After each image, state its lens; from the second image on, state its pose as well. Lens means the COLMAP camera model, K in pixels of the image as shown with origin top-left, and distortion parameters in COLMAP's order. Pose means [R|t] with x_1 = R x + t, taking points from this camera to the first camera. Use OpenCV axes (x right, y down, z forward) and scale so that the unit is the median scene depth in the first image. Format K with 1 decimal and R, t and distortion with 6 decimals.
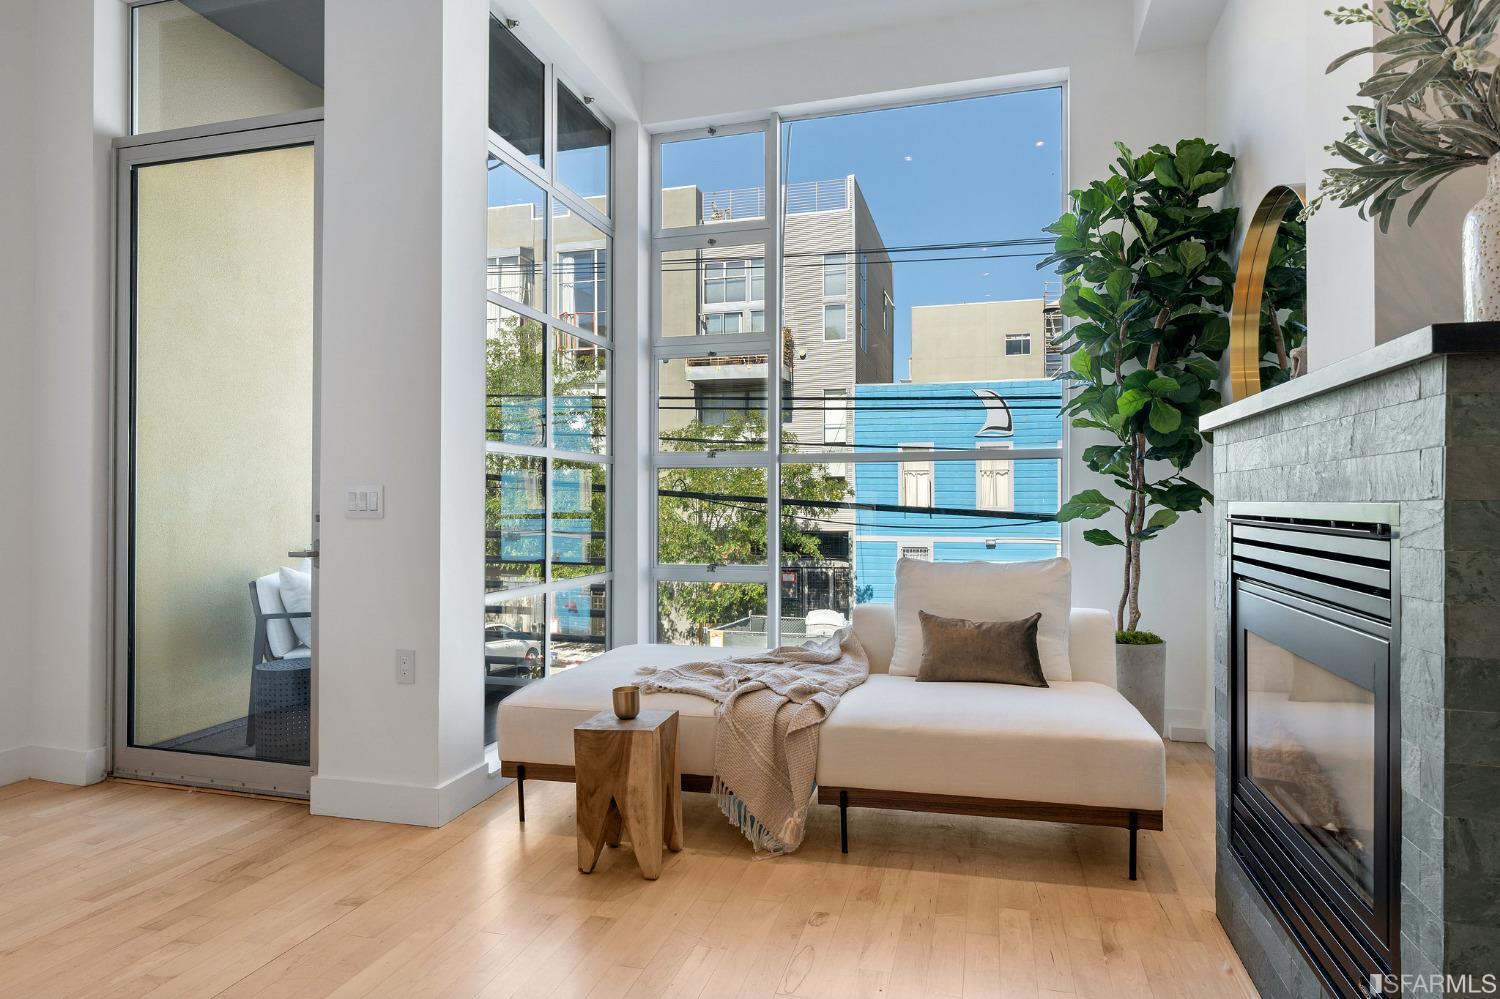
lens RADIAL K [[854.4, 0, 739.7], [0, 854.4, 504.5], [0, 0, 1]] dist [-0.005049, -0.002041]
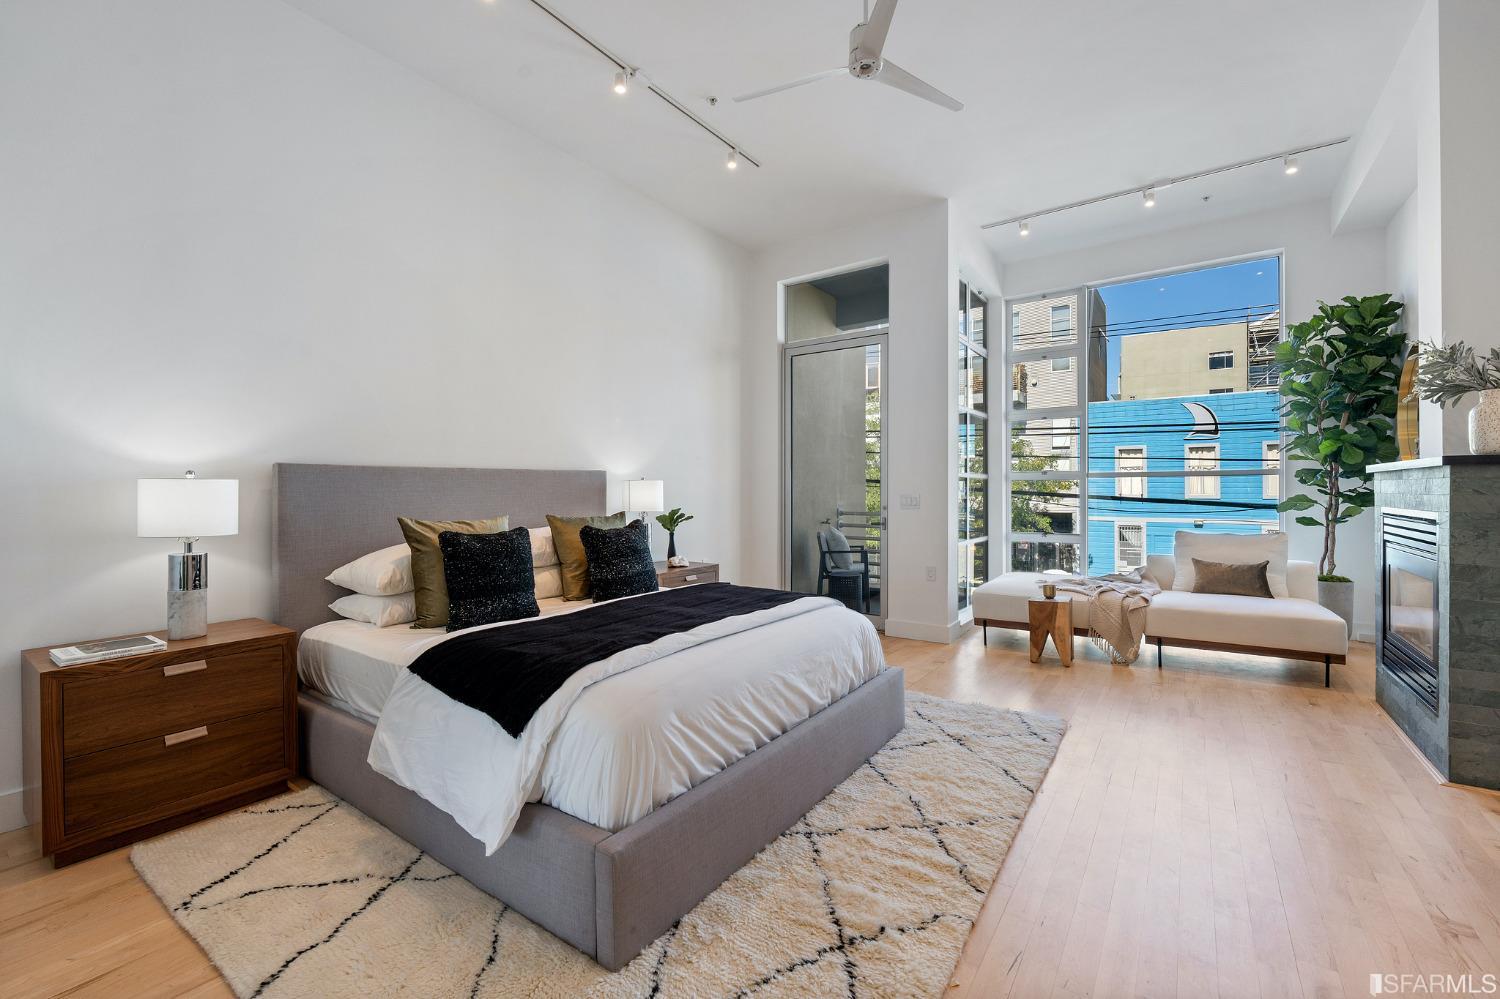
lens RADIAL K [[614.2, 0, 745.7], [0, 614.2, 492.5], [0, 0, 1]] dist [-0.004786, -0.000144]
pose [[0.942482, -0.001157, -0.334256, -0.262219], [0.001911, 0.999996, 0.001926, -0.027489], [0.334252, -0.002454, 0.942480, -0.610480]]
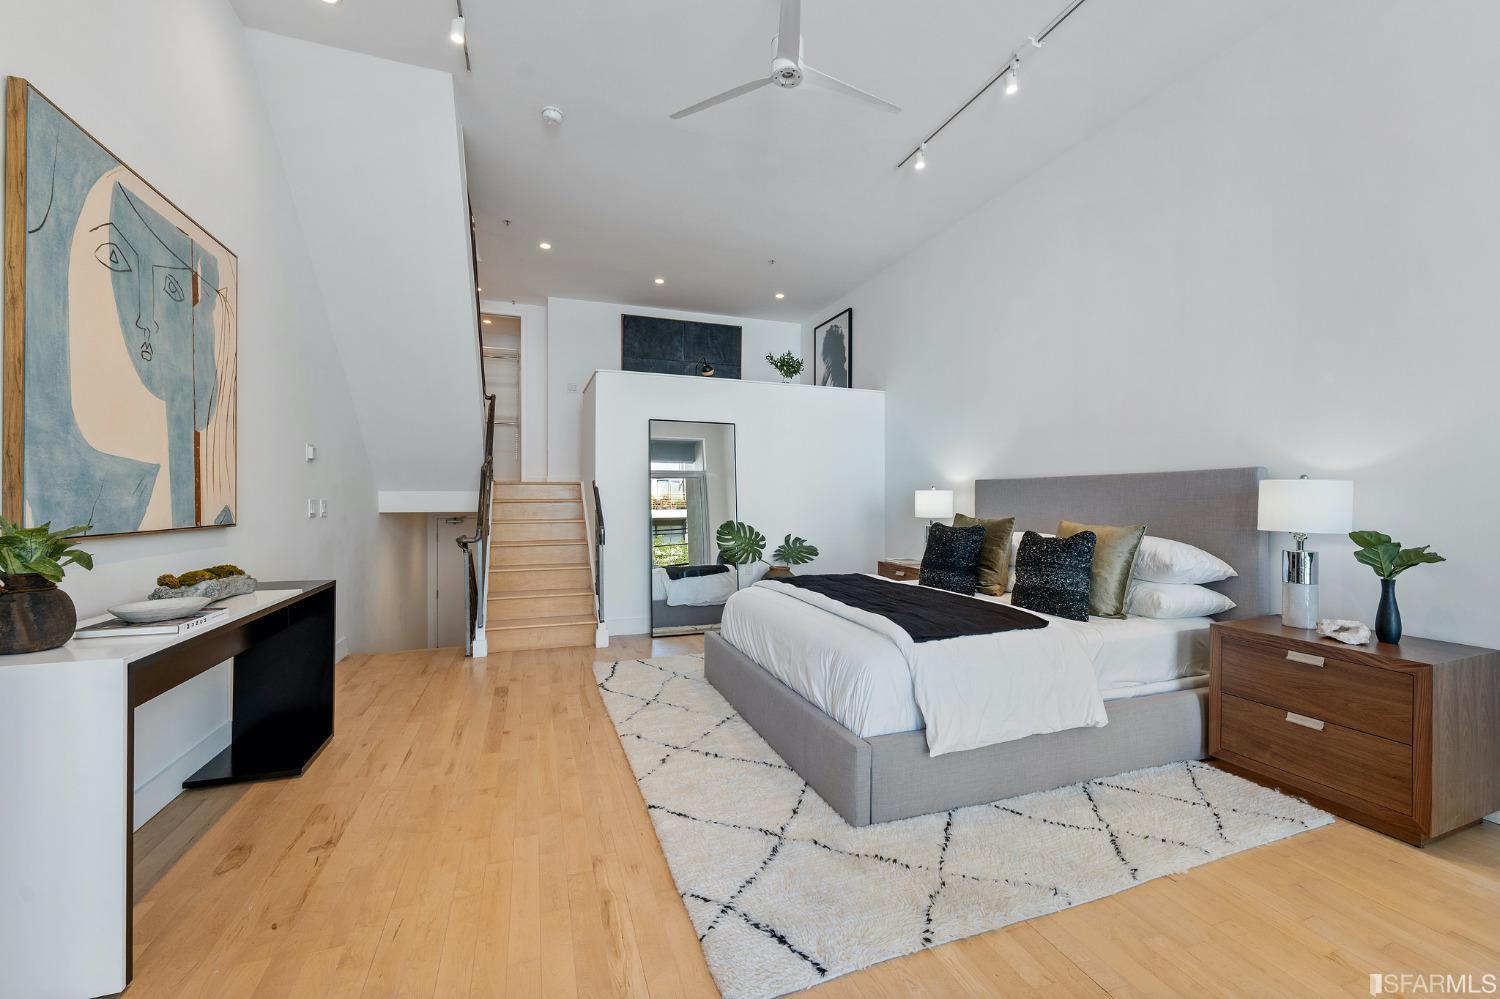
lens RADIAL K [[614.2, 0, 733.9], [0, 614.2, 501.9], [0, 0, 1]] dist [-0.004786, -0.000144]
pose [[-0.828003, -0.000318, -0.560723, 0.108456], [-0.001830, 0.999996, 0.002134, -0.021103], [0.560720, 0.002793, -0.828001, 0.743894]]
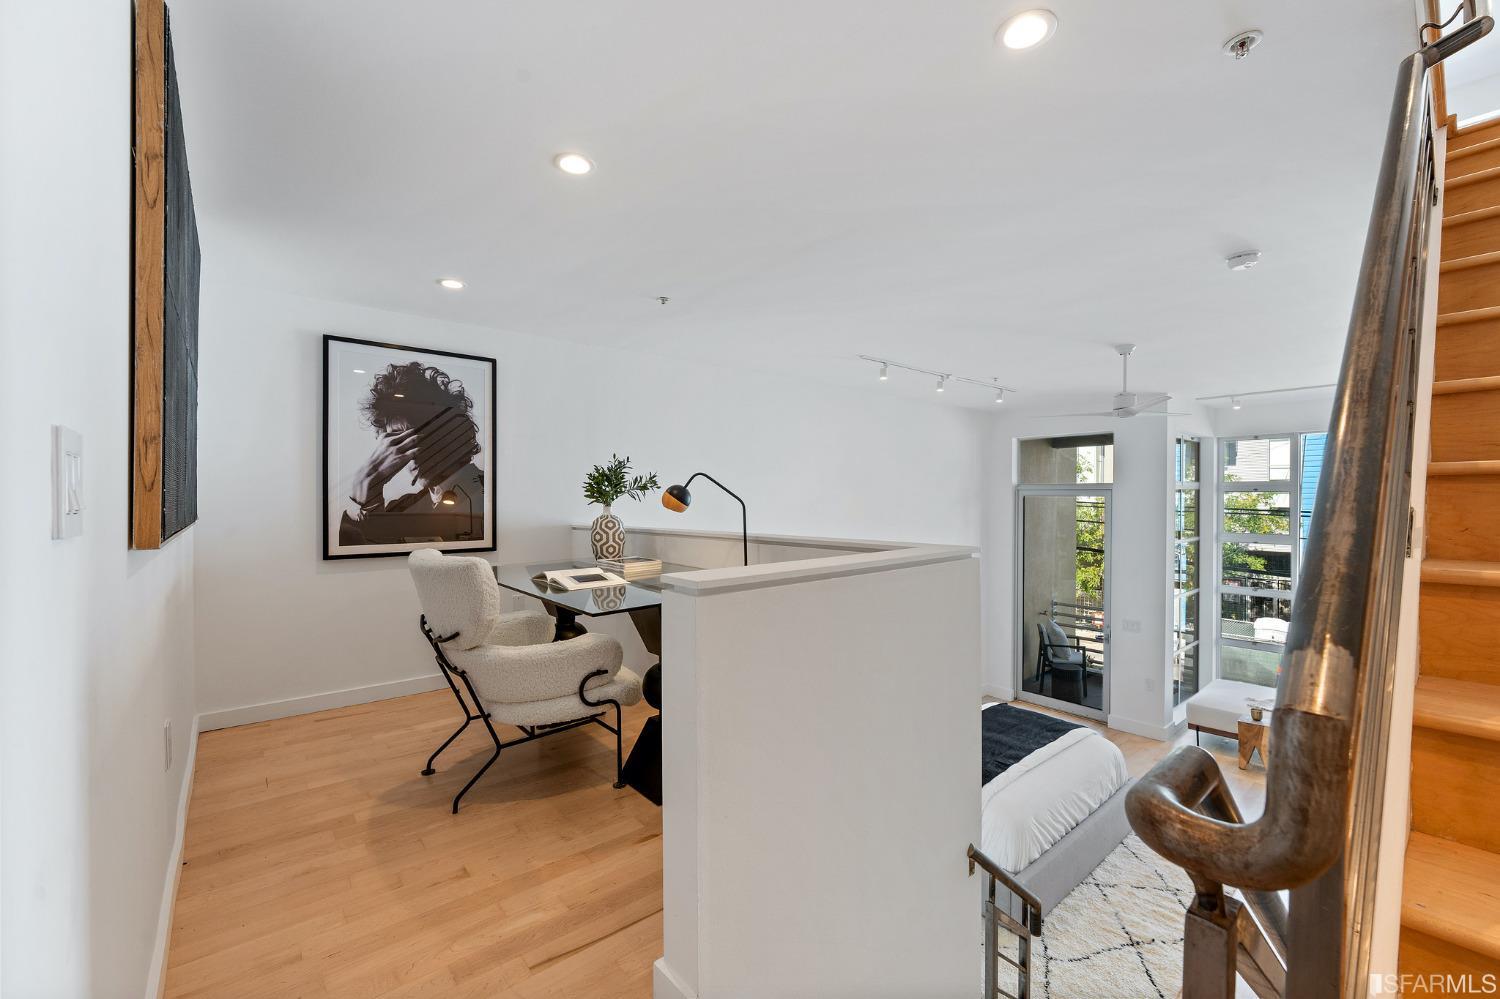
lens RADIAL K [[614.2, 0, 747.9], [0, 614.2, 503.1], [0, 0, 1]] dist [-0.004786, -0.000144]
pose [[0.834019, 0.006393, -0.551699, -0.325913], [0.000811, 0.999918, 0.012812, -0.389912], [0.551735, -0.011133, 0.833945, -1.276120]]
